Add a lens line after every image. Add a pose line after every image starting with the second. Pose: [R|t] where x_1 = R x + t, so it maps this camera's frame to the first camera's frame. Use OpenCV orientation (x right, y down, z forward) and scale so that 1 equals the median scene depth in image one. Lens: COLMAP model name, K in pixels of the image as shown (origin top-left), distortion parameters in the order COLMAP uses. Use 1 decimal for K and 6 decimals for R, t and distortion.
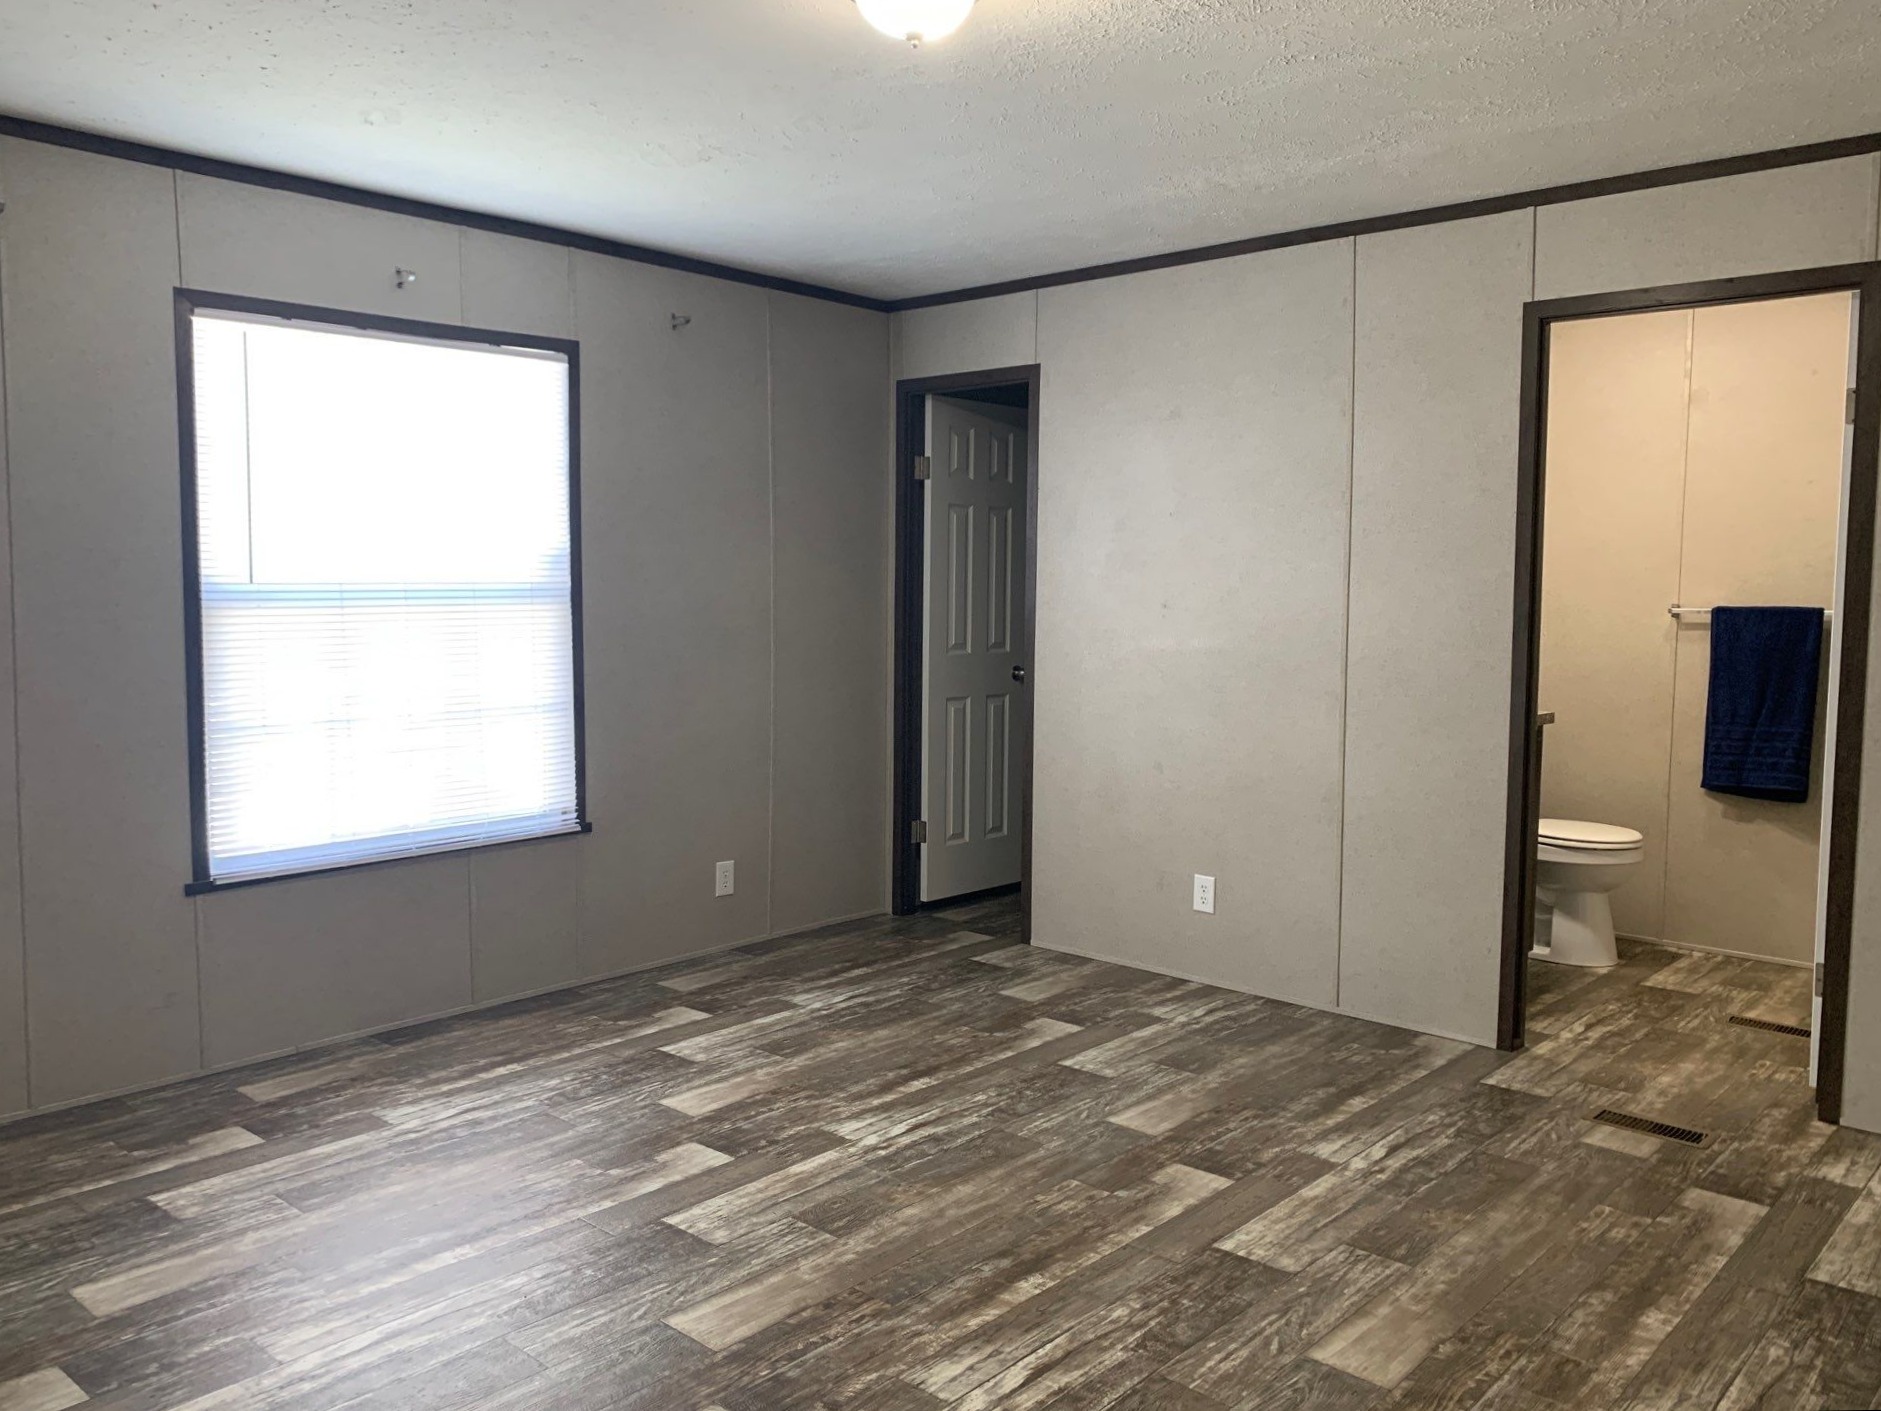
lens RADIAL K [[1457.9, 0, 944.1], [0, 1457.9, 692.4], [0, 0, 1]] dist [0.021331, -0.007442]
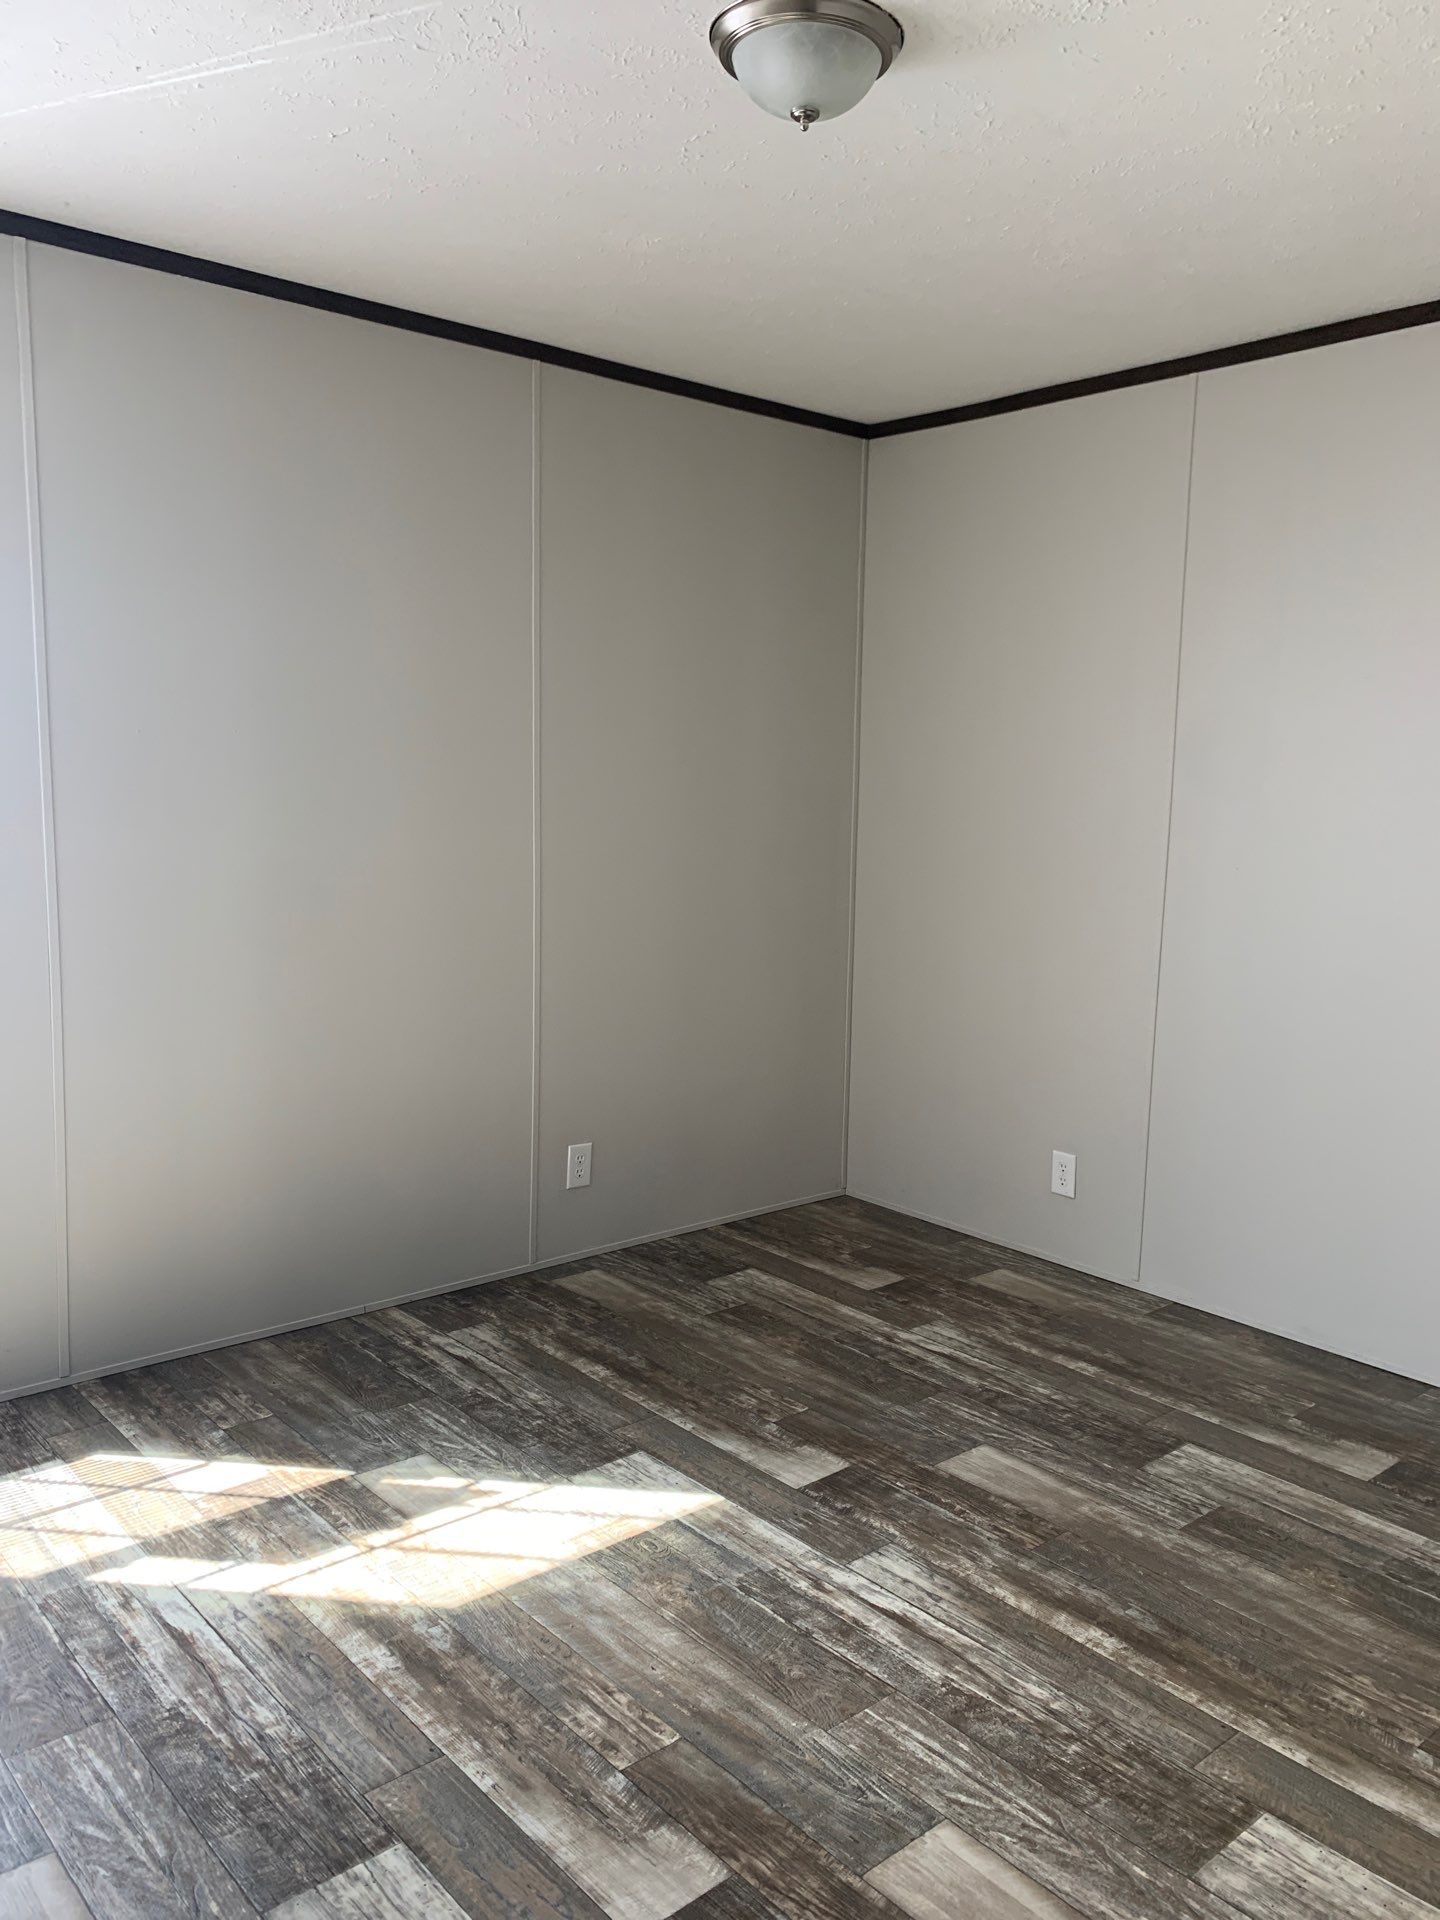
lens RADIAL K [[1488.2, 0, 737.2], [0, 1488.2, 974.6], [0, 0, 1]] dist [0.021331, -0.007442]
pose [[-0.112851, 0.131429, -0.984881, 0.567252], [-0.097337, 0.984983, 0.142596, -0.076768], [0.988833, 0.111957, -0.098363, 0.867959]]
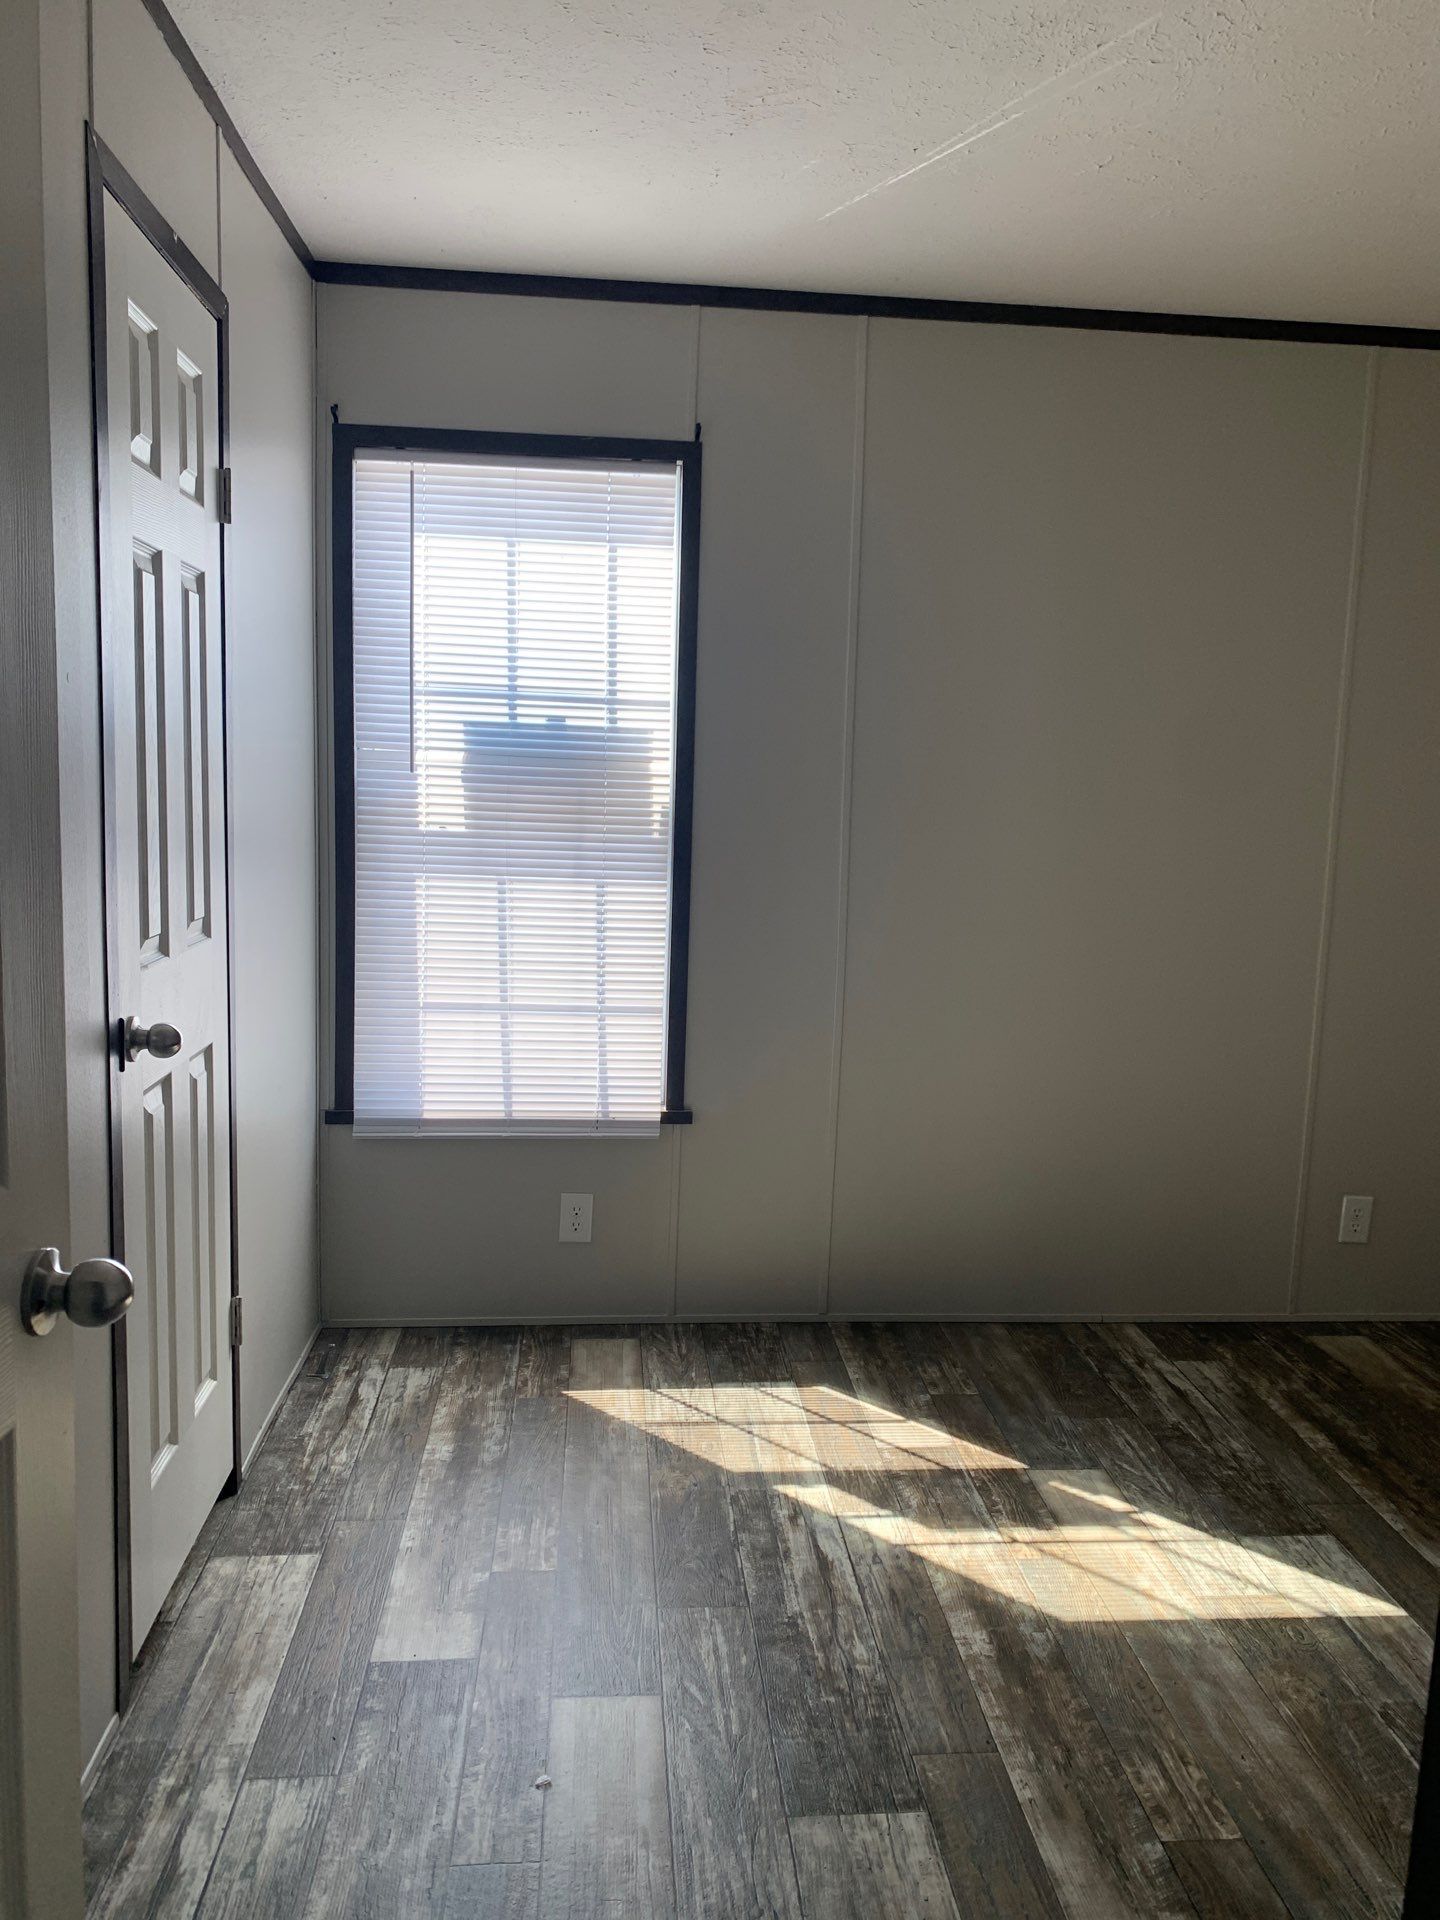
lens RADIAL K [[1488.2, 0, 750.9], [0, 1488.2, 968.3], [0, 0, 1]] dist [0.021331, -0.007442]
pose [[-0.668545, 0.076912, -0.739684, 0.527009], [-0.093297, 0.978105, 0.186027, -0.084750], [0.737796, 0.193378, -0.646732, 0.971472]]
